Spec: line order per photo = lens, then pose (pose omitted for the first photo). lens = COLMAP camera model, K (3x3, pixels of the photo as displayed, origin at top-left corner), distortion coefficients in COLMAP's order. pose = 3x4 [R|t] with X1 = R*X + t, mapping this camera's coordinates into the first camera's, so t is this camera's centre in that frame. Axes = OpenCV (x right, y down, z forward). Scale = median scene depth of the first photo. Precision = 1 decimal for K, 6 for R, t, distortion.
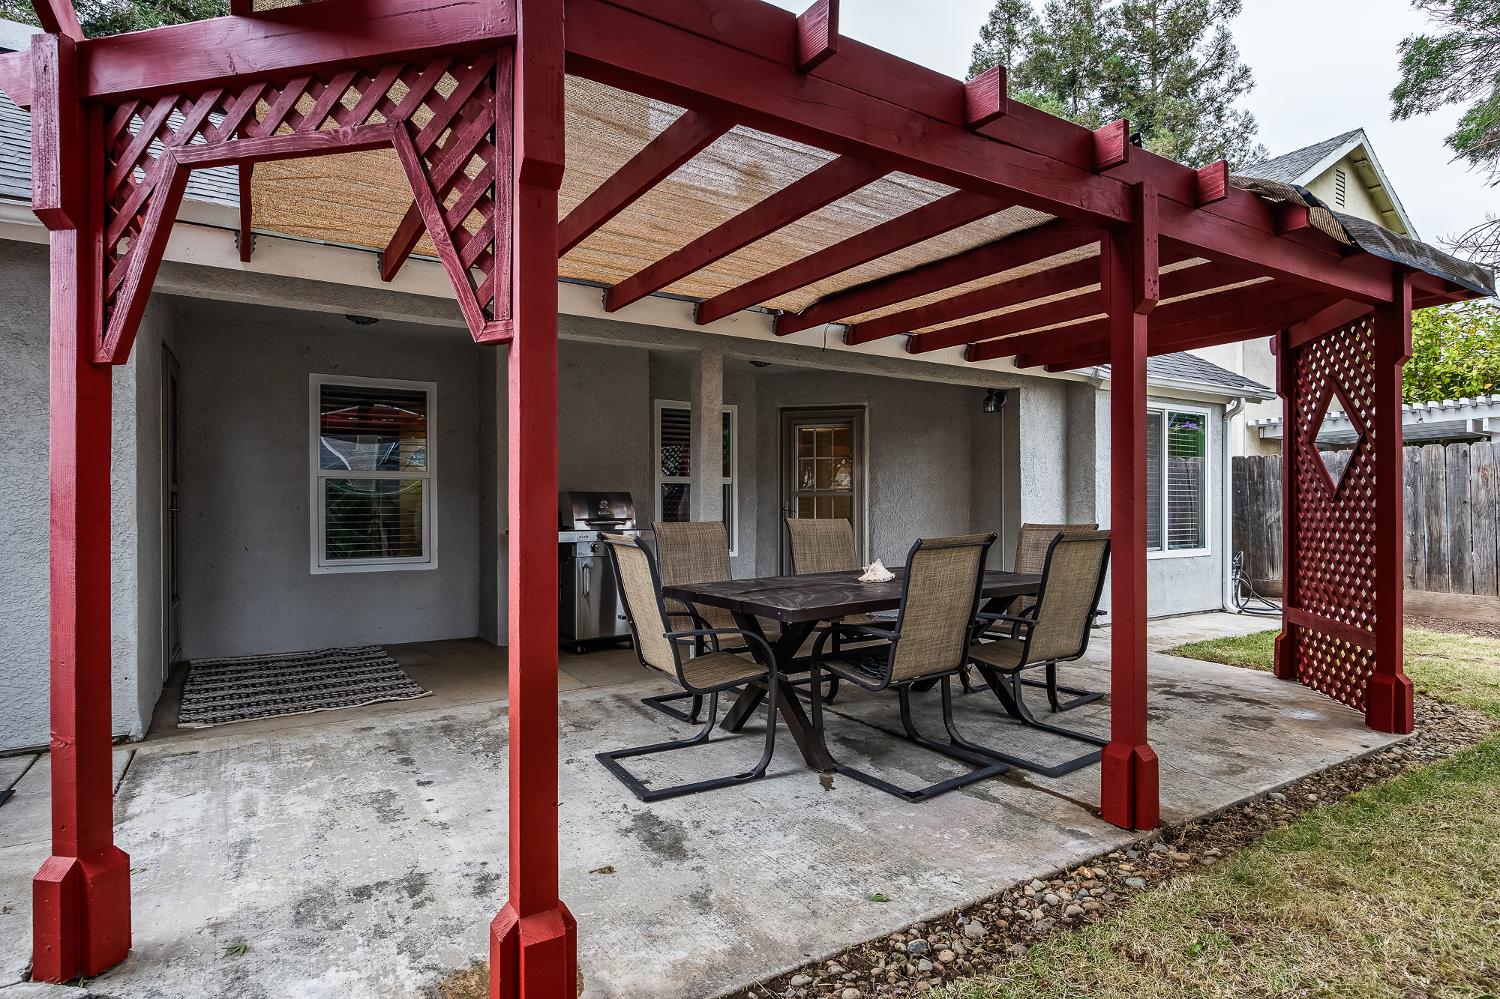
lens RADIAL K [[793.2, 0, 750.5], [0, 793.2, 501.3], [0, 0, 1]] dist [-0.001537, 0.001277]
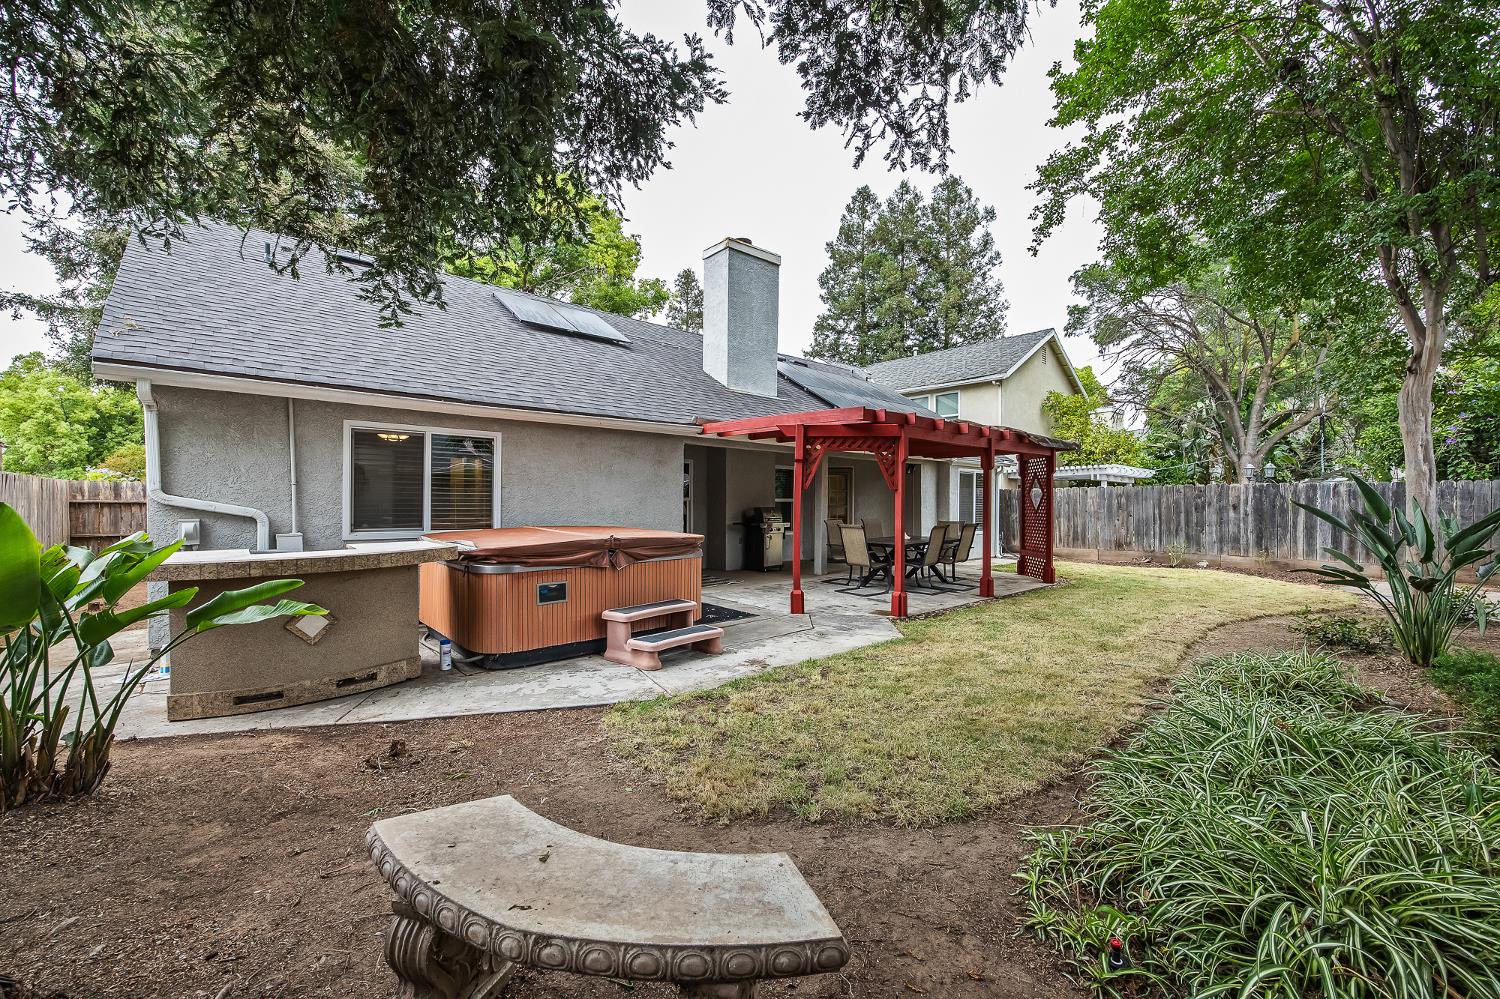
lens RADIAL K [[606.3, 0, 747.1], [0, 606.3, 500.3], [0, 0, 1]] dist [-0.001969, 0.000366]
pose [[0.984321, 0.006662, 0.176258, -0.140094], [-0.007455, 0.999965, 0.003839, -0.010001], [-0.176226, -0.005093, 0.984336, -0.200408]]
